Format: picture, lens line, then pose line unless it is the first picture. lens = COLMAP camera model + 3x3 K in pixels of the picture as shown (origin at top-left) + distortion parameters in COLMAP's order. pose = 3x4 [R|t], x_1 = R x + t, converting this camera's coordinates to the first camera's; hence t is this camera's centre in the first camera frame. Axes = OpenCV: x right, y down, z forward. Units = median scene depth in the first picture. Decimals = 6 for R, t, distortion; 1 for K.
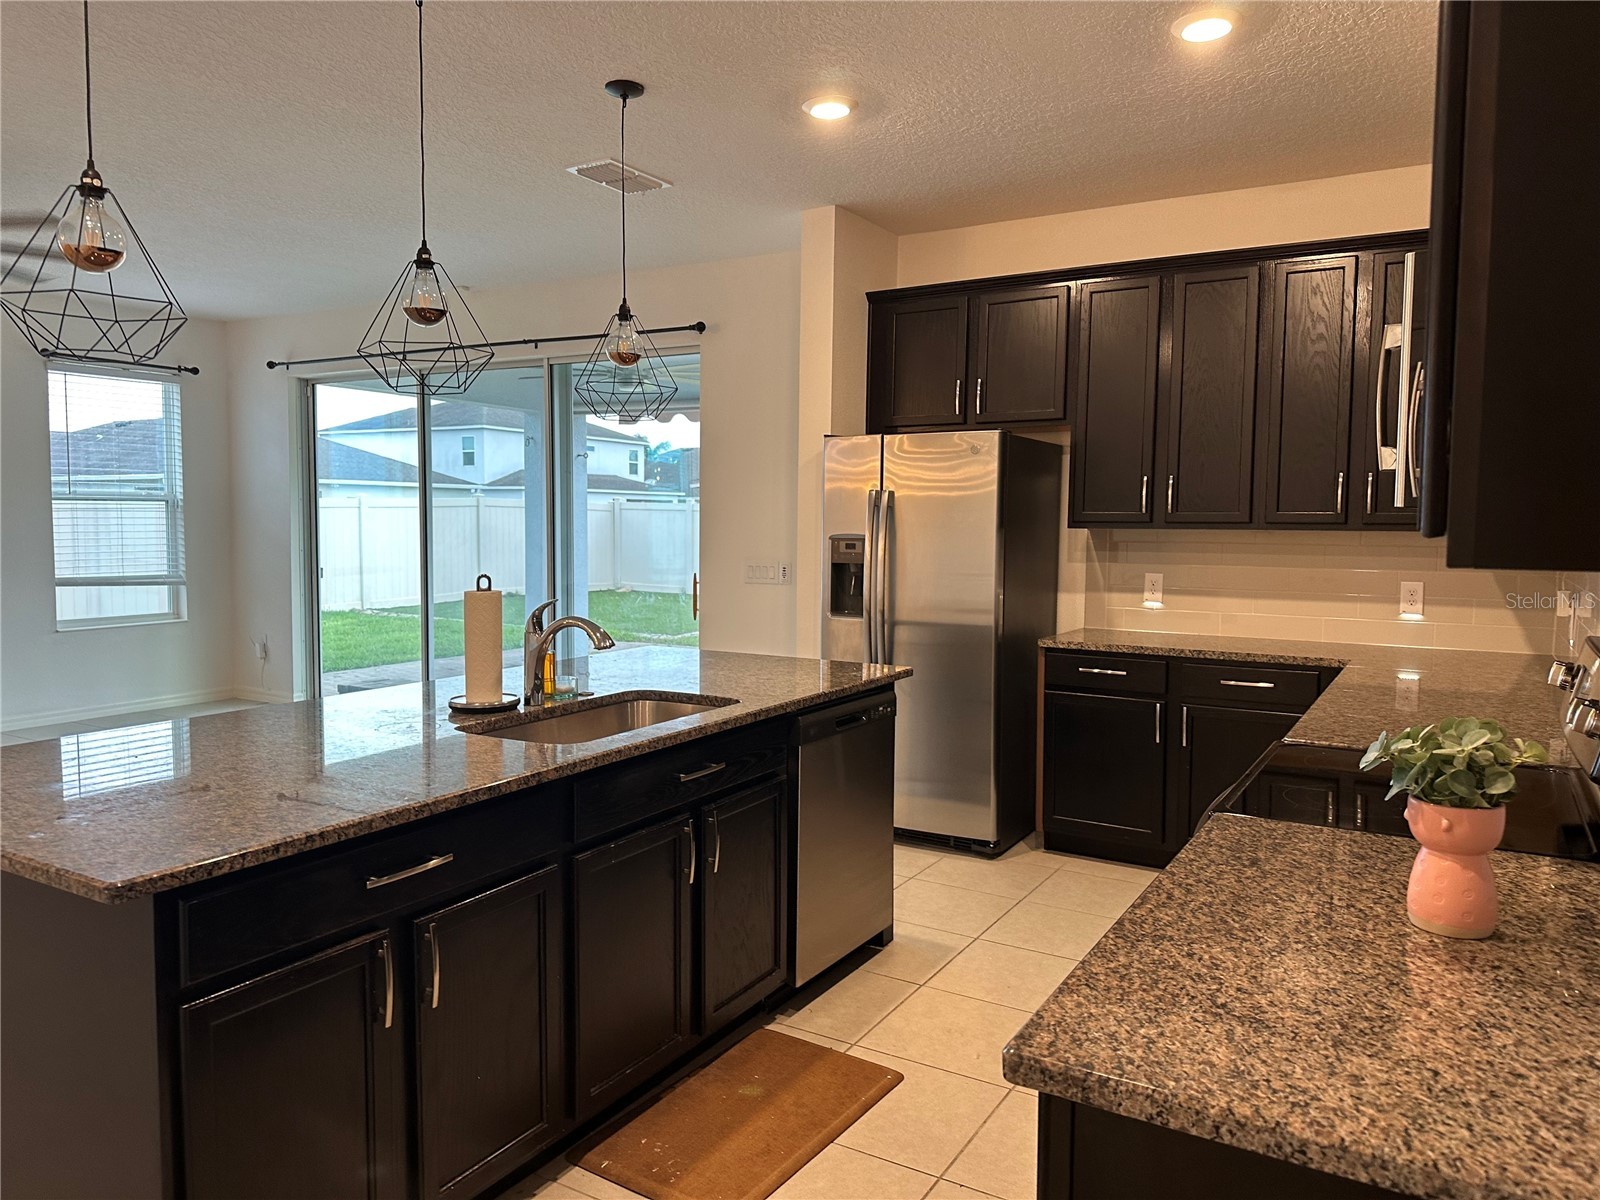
lens RADIAL K [[1123.1, 0, 783.8], [0, 1123.1, 587.8], [0, 0, 1]] dist [0.062442, -0.079572]
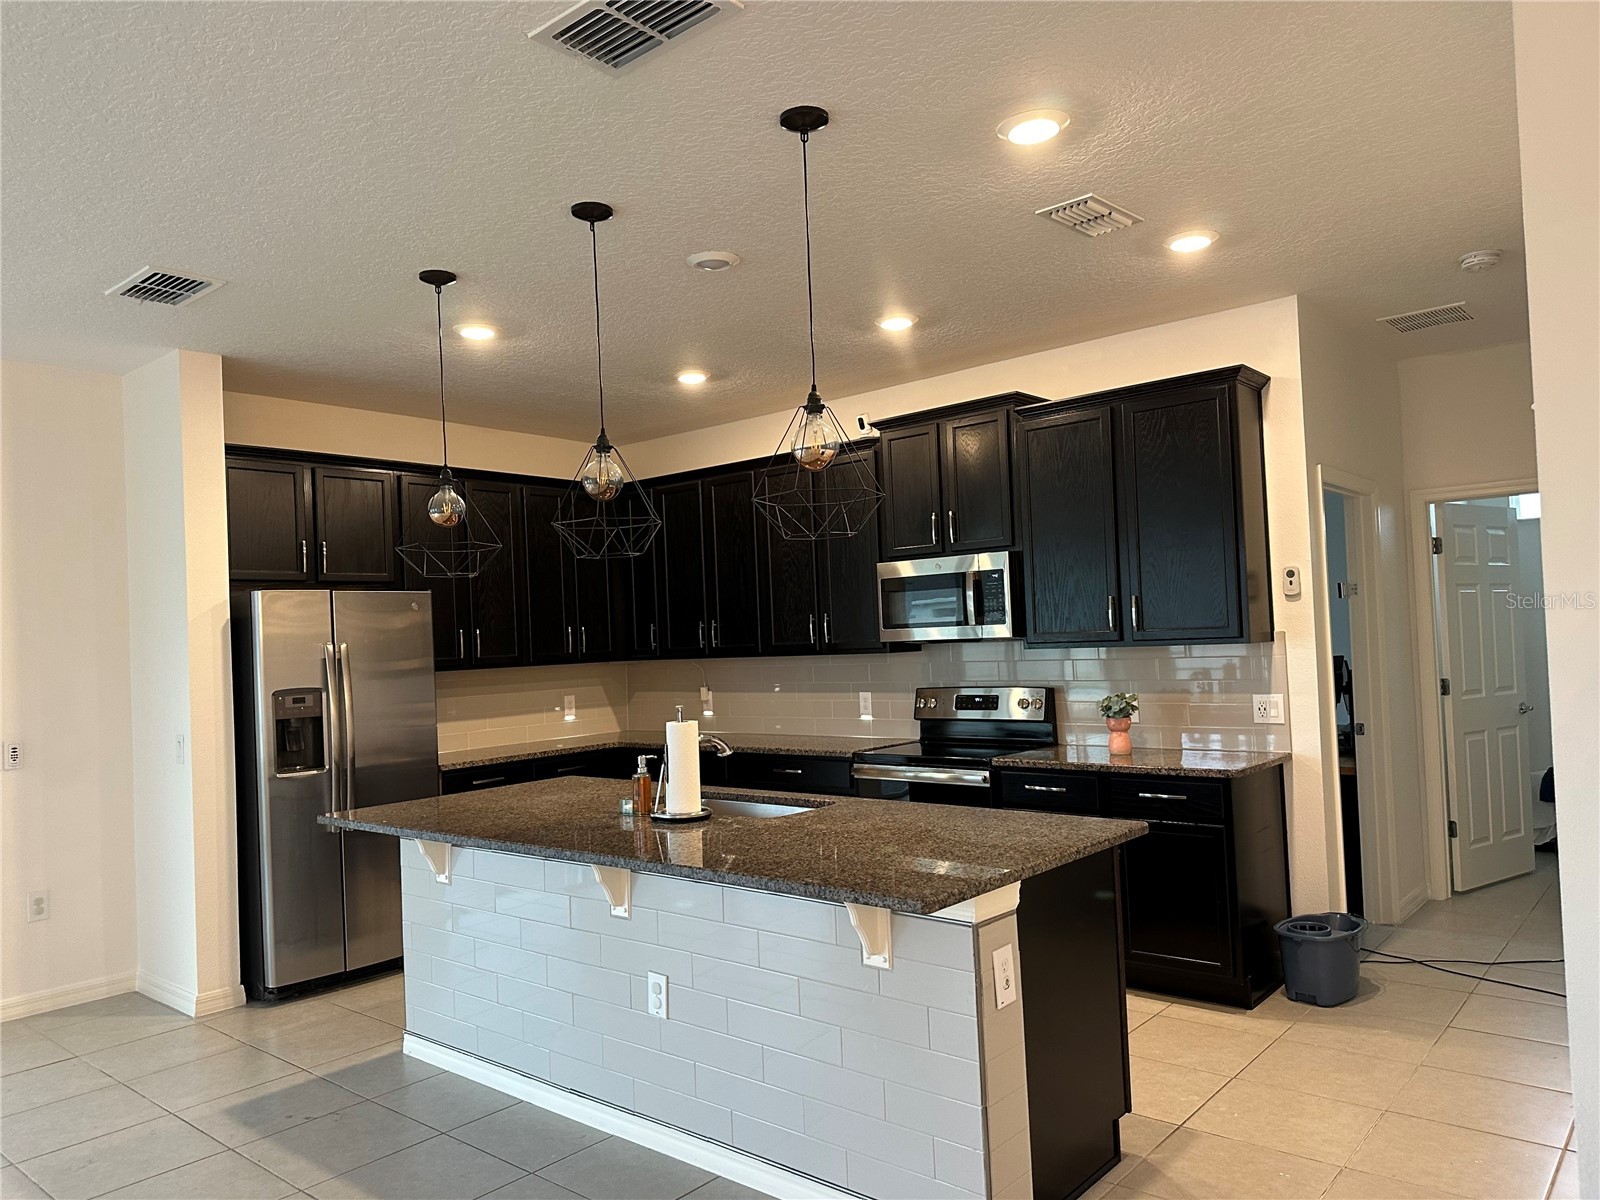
lens RADIAL K [[1083.2, 0, 800.0], [0, 1083.2, 600.0], [0, 0, 1]] dist [0.154676, -0.340669]
pose [[0.138990, 0.024631, 0.989987, -1.005508], [0.102404, 0.993974, -0.039107, -0.049859], [-0.984985, 0.106814, 0.135630, 0.504568]]
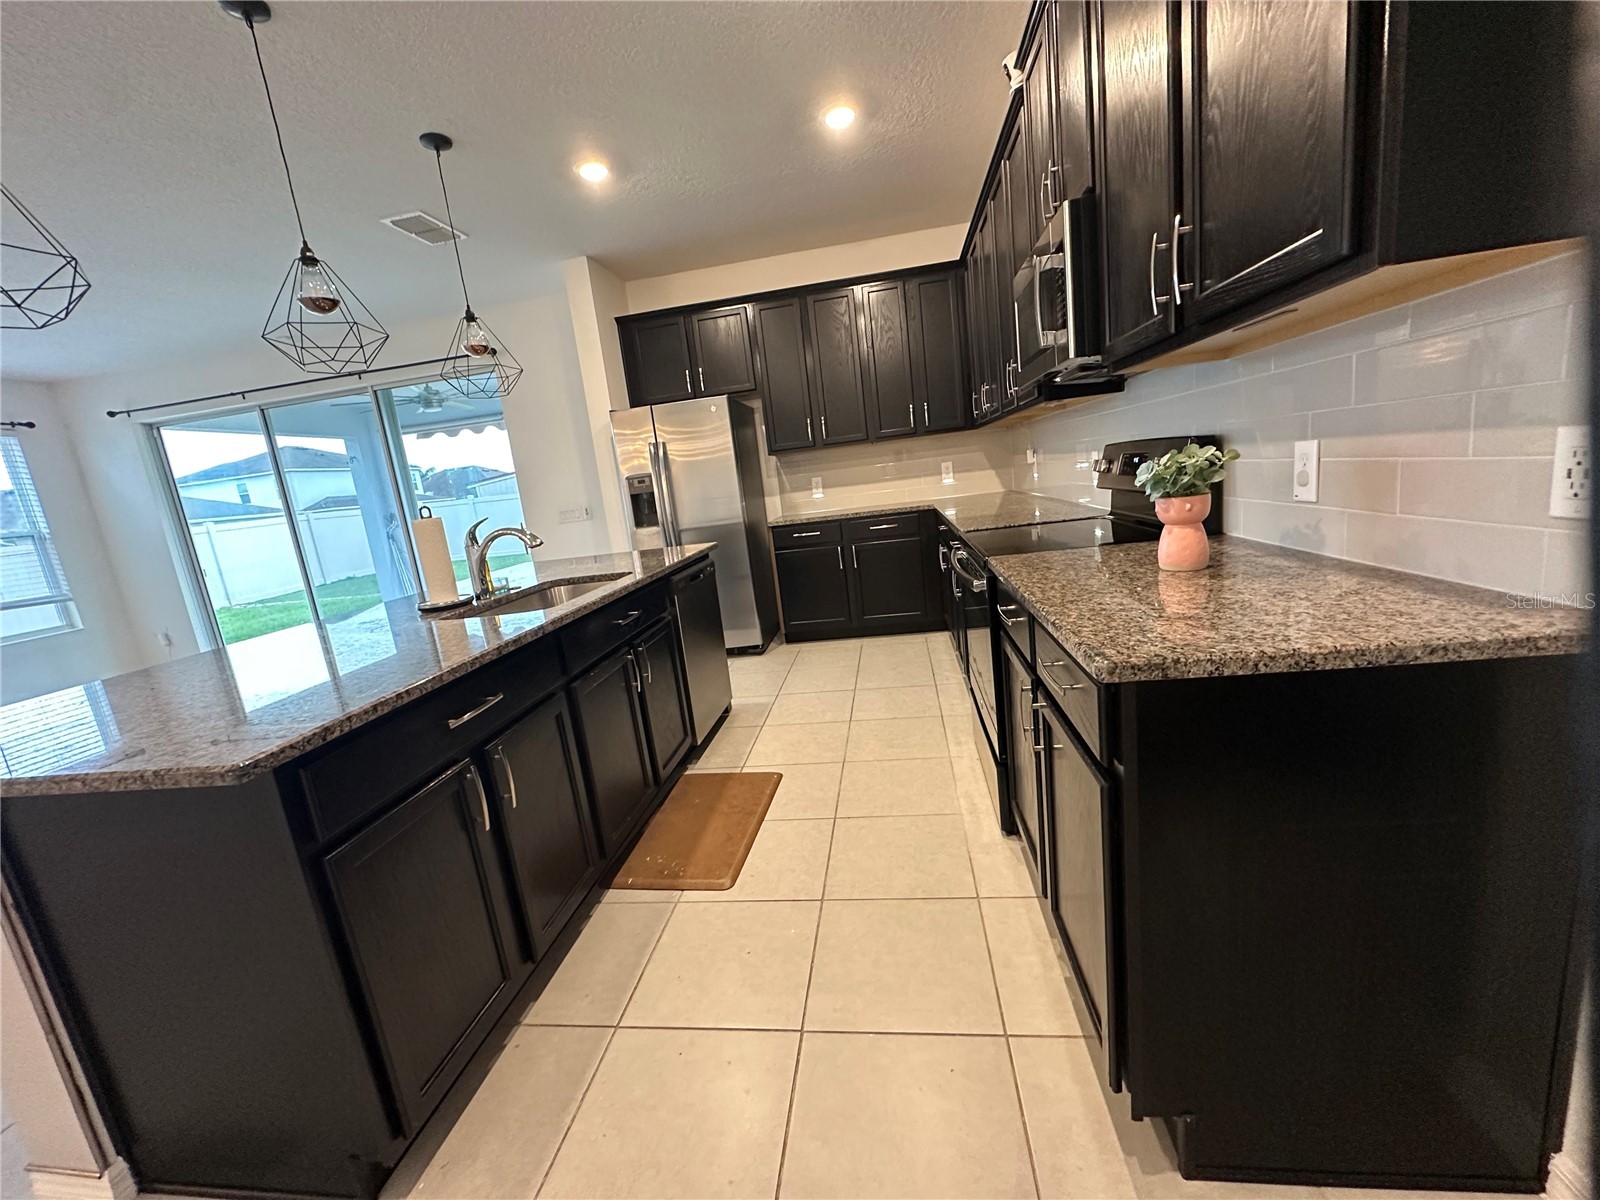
lens RADIAL K [[641.0, 0, 800.0], [0, 641.0, 600.0], [0, 0, 1]] dist [-0.012668, 0.004358]
pose [[0.910650, -0.189078, 0.367376, -0.115909], [0.148475, 0.979508, 0.136087, 0.041782], [-0.385579, -0.069382, 0.920063, 0.104927]]
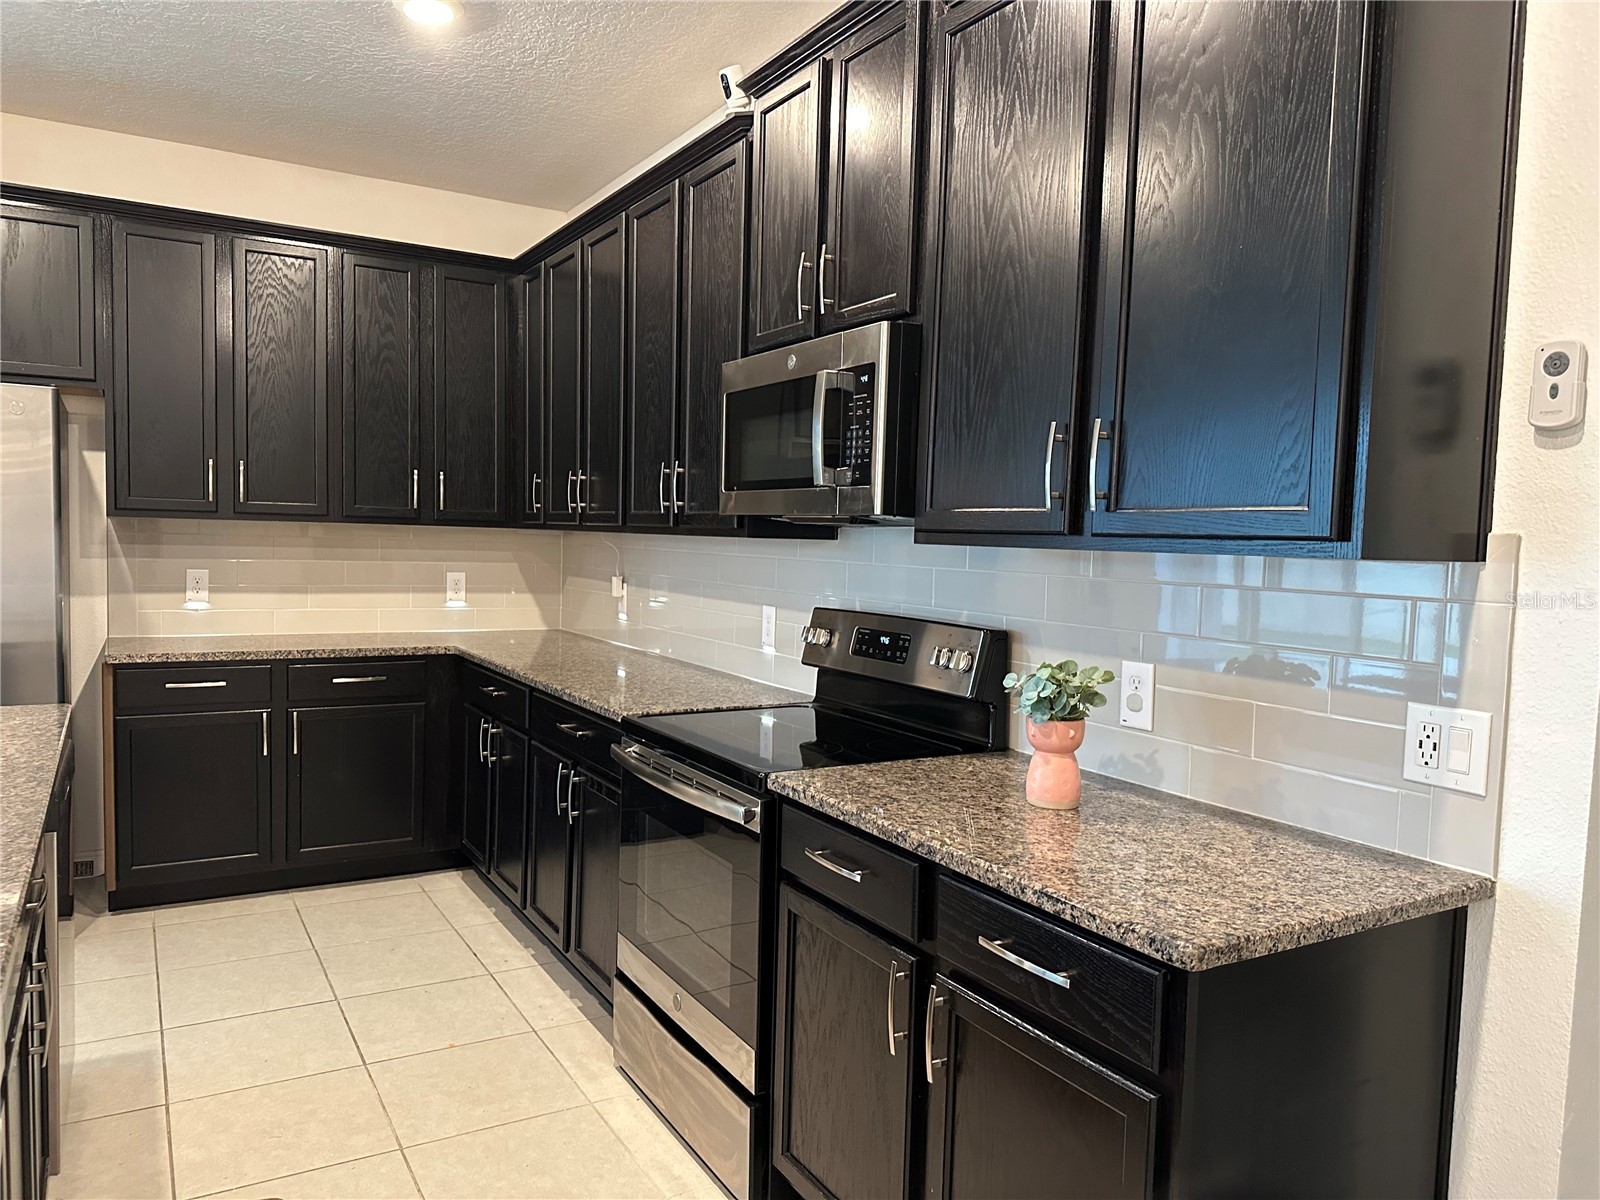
lens RADIAL K [[1121.2, 0, 798.6], [0, 1121.2, 609.0], [0, 0, 1]] dist [0.059434, -0.079142]
pose [[0.467545, -0.052257, 0.882424, -0.288039], [0.028185, 0.998625, 0.044204, -0.009747], [-0.883520, 0.004204, 0.468375, 0.208316]]
